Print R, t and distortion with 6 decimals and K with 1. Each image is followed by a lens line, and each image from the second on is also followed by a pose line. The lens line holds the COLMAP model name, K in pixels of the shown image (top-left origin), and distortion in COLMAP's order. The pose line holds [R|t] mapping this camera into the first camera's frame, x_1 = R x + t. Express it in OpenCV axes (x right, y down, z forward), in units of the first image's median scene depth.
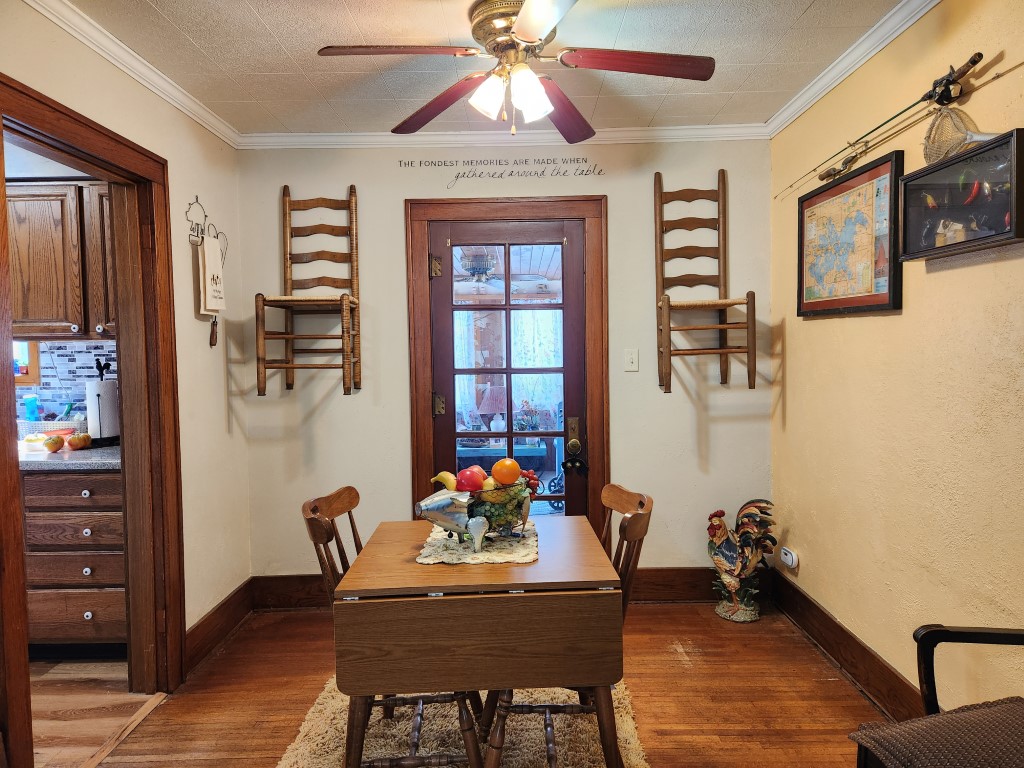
lens RADIAL K [[696.7, 0, 513.5], [0, 696.7, 380.9], [0, 0, 1]] dist [0.070158, -0.043262]
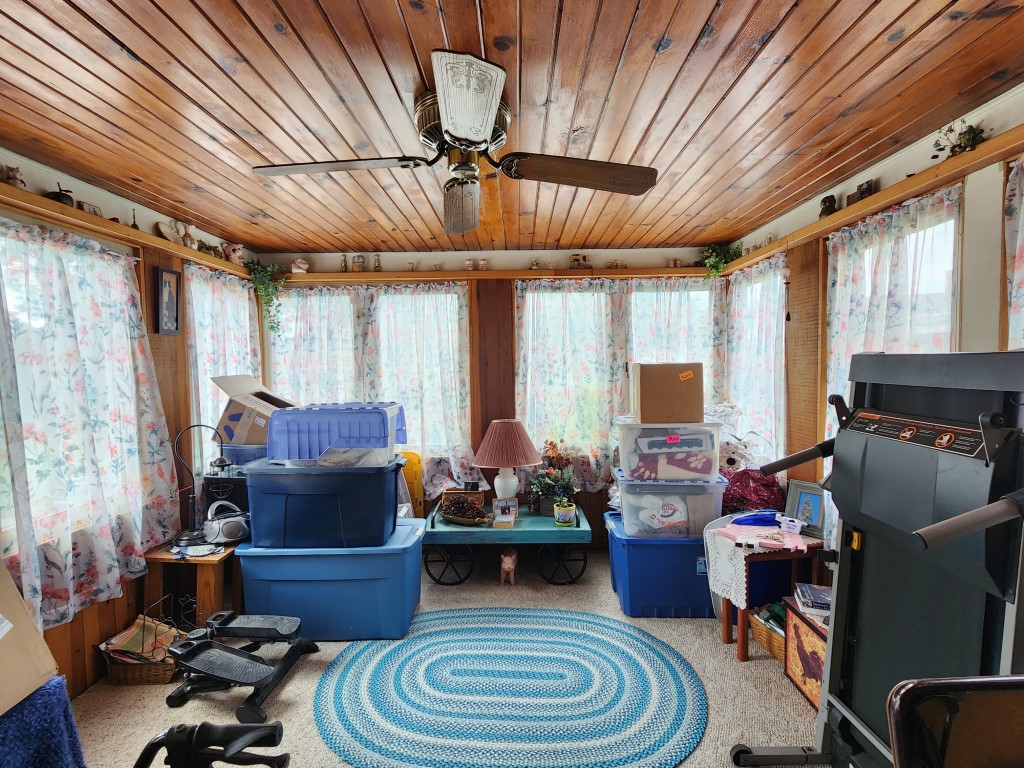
lens RADIAL K [[415.2, 0, 509.5], [0, 415.2, 383.6], [0, 0, 1]] dist [-0.000057, 0.000000]
pose [[0.999975, 0.003706, -0.006086, -0.017475], [-0.003698, 0.999992, 0.001368, -0.023721], [0.006091, -0.001345, 0.999981, 0.629554]]
